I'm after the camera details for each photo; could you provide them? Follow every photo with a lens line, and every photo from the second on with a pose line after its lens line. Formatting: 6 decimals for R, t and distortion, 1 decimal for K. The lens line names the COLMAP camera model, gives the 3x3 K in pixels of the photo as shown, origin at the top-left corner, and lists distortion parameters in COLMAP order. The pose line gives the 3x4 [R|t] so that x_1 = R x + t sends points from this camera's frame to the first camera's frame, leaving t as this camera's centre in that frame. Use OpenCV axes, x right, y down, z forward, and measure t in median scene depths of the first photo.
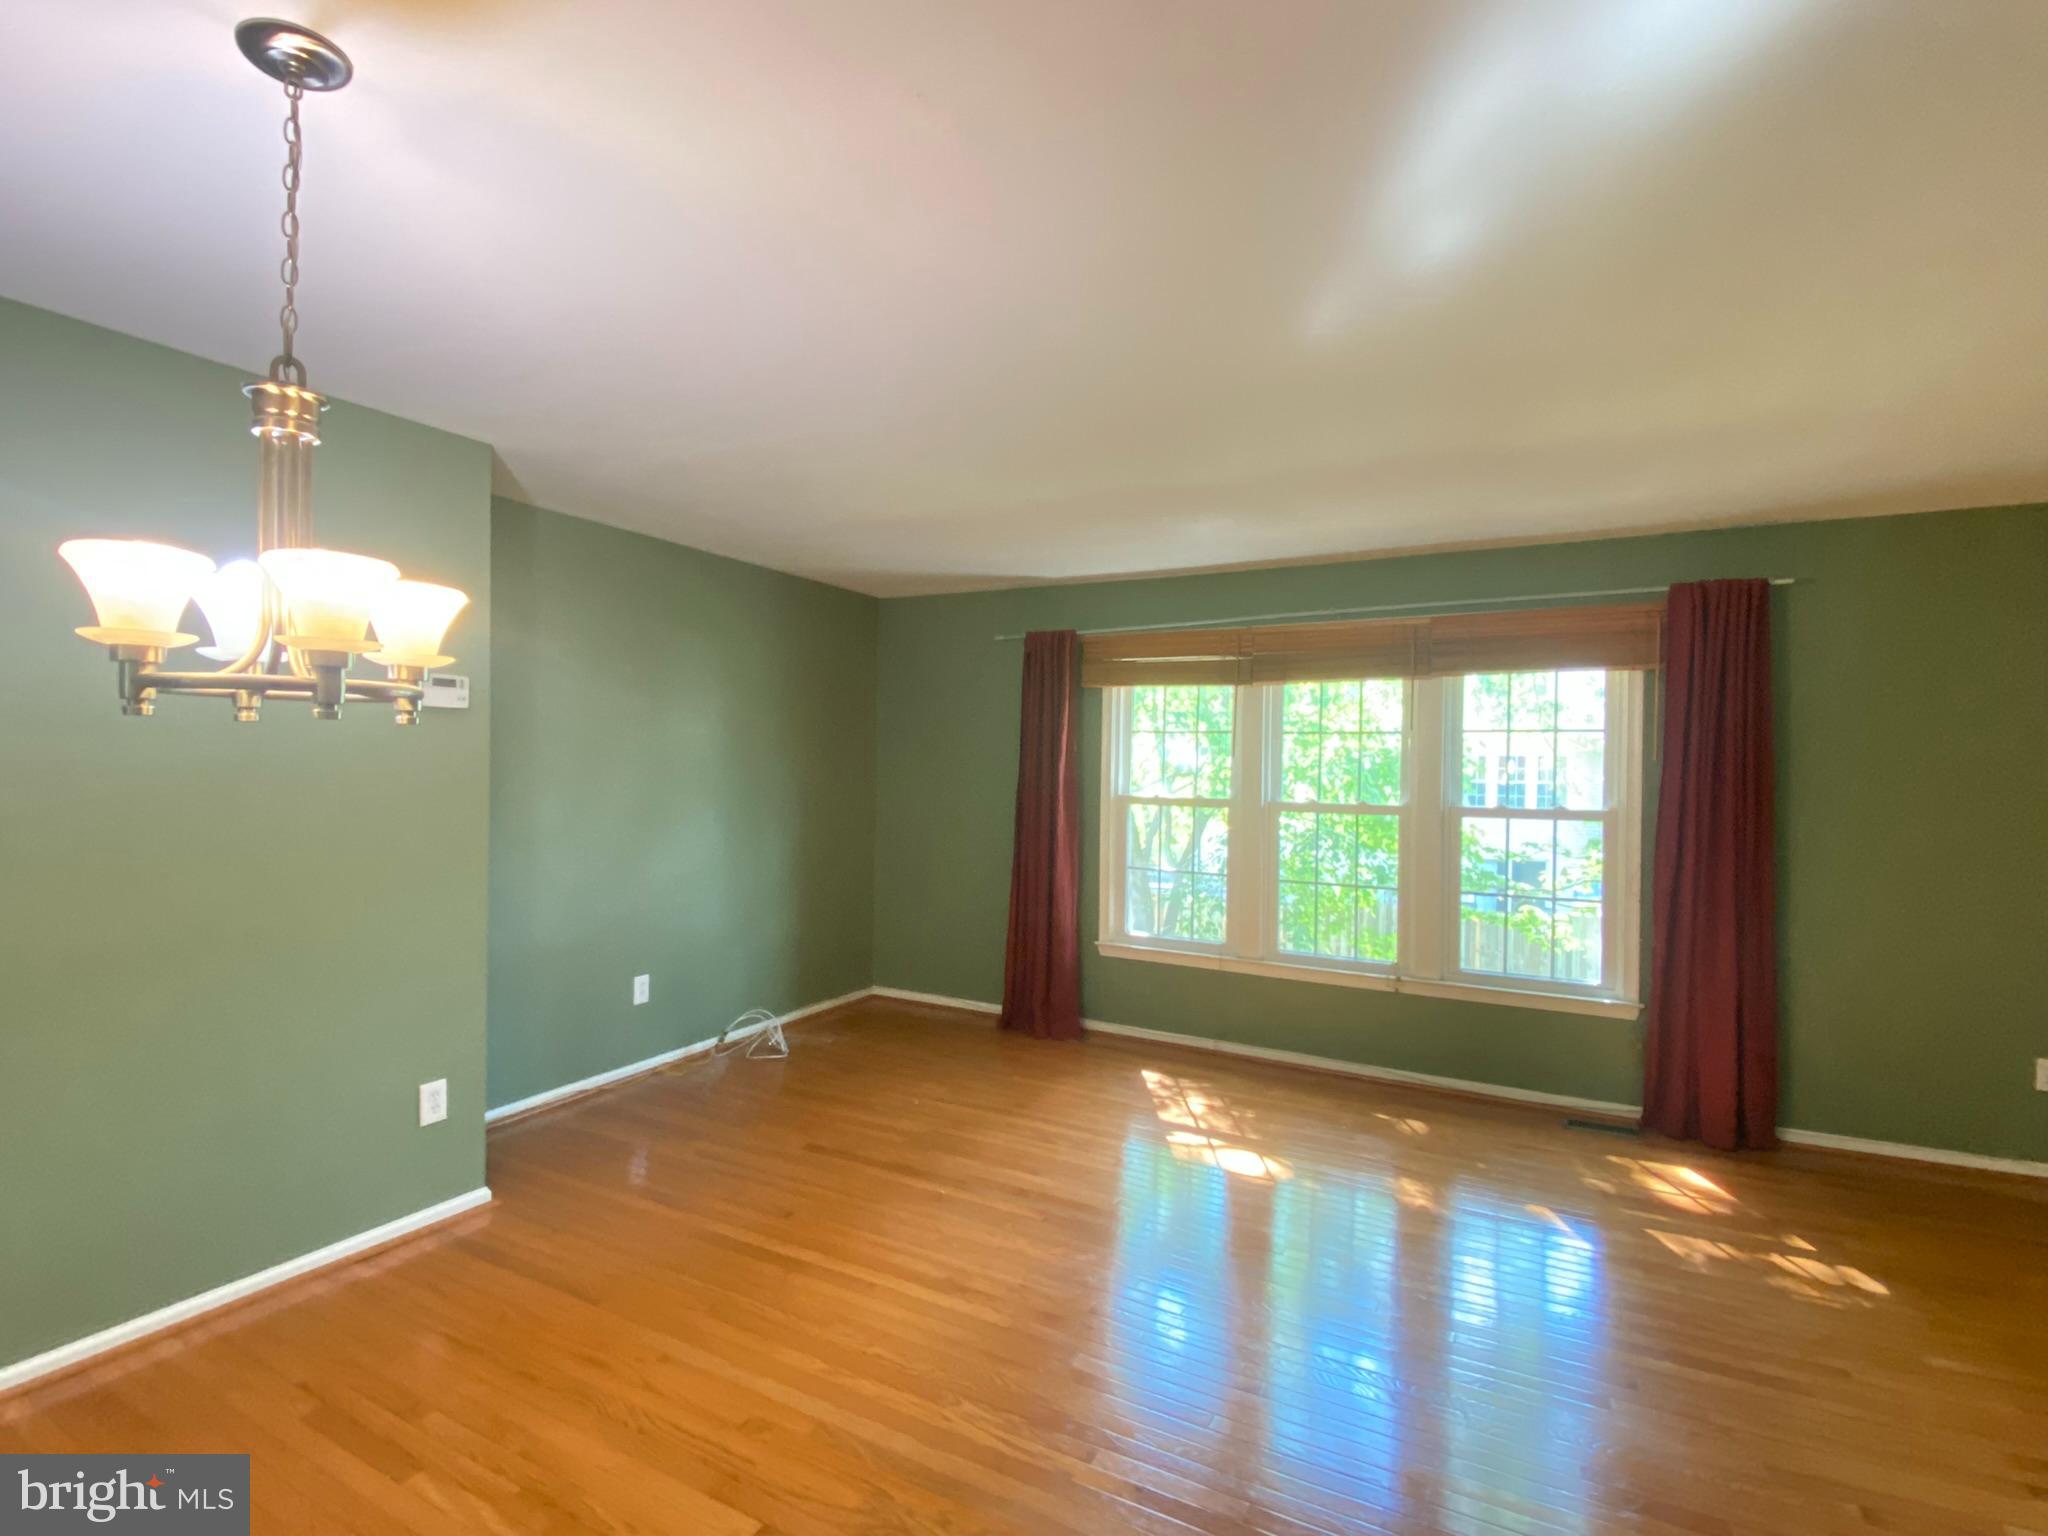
lens RADIAL K [[988.2, 0, 1020.9], [0, 988.2, 770.2], [0, 0, 1]] dist [0.066666, -0.055018]
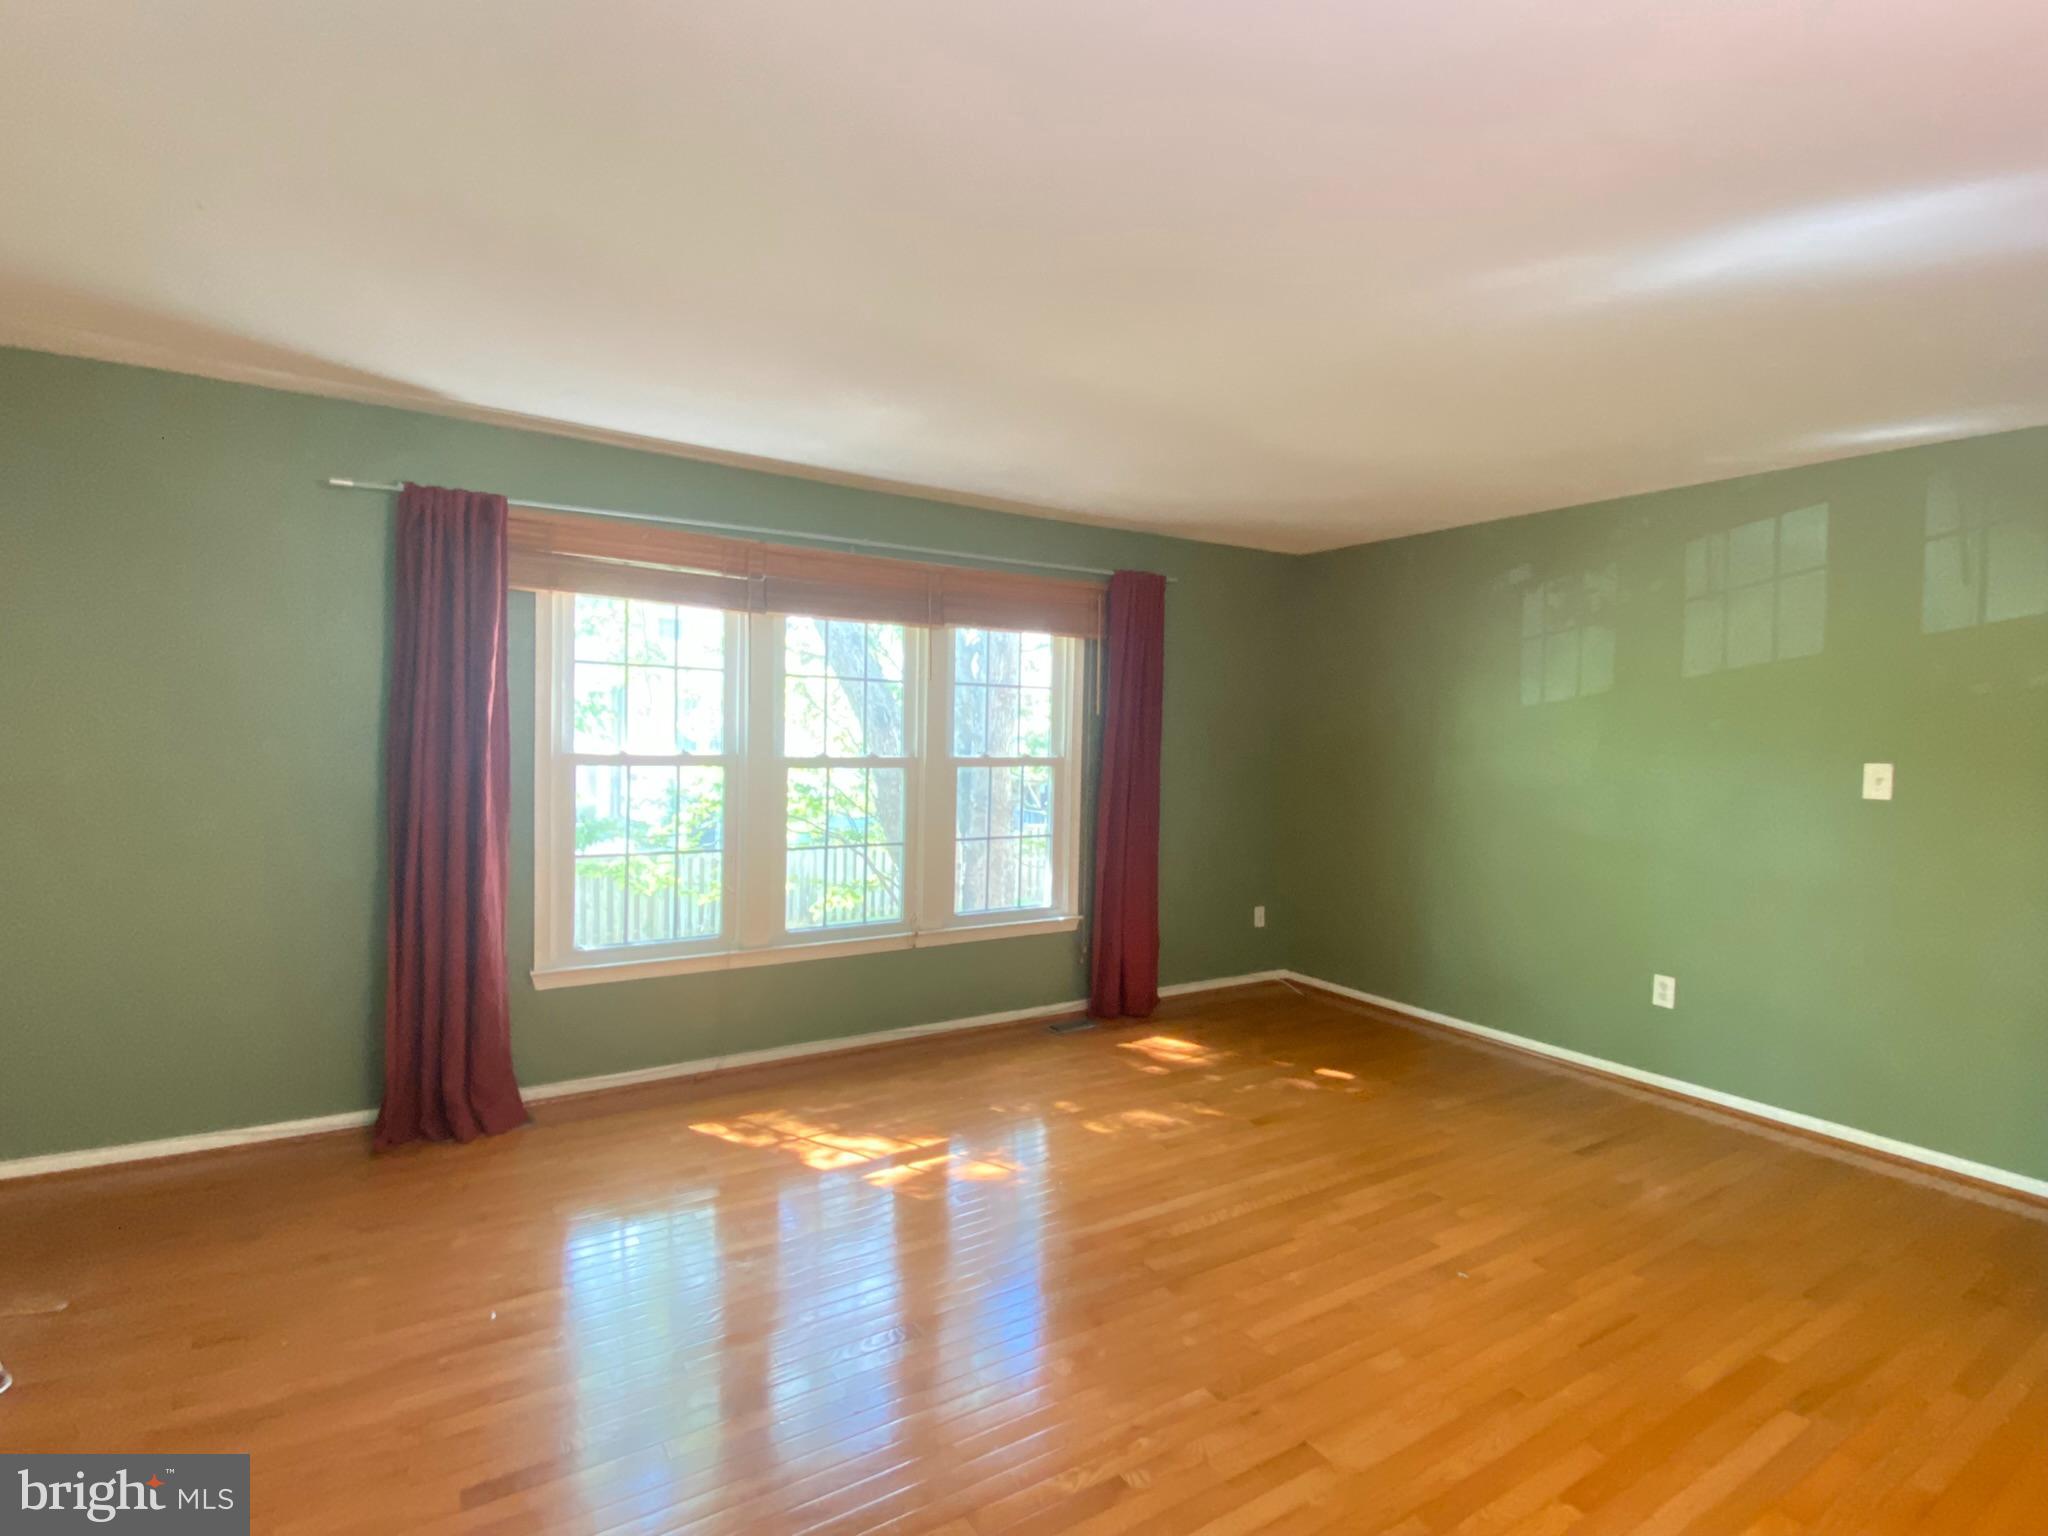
lens RADIAL K [[988.2, 0, 1020.9], [0, 988.2, 770.2], [0, 0, 1]] dist [0.066666, -0.055018]
pose [[0.487362, -0.038744, 0.872340, -0.414704], [-0.011279, 0.998653, 0.050655, -0.001361], [-0.873127, -0.034526, 0.486268, 0.456589]]
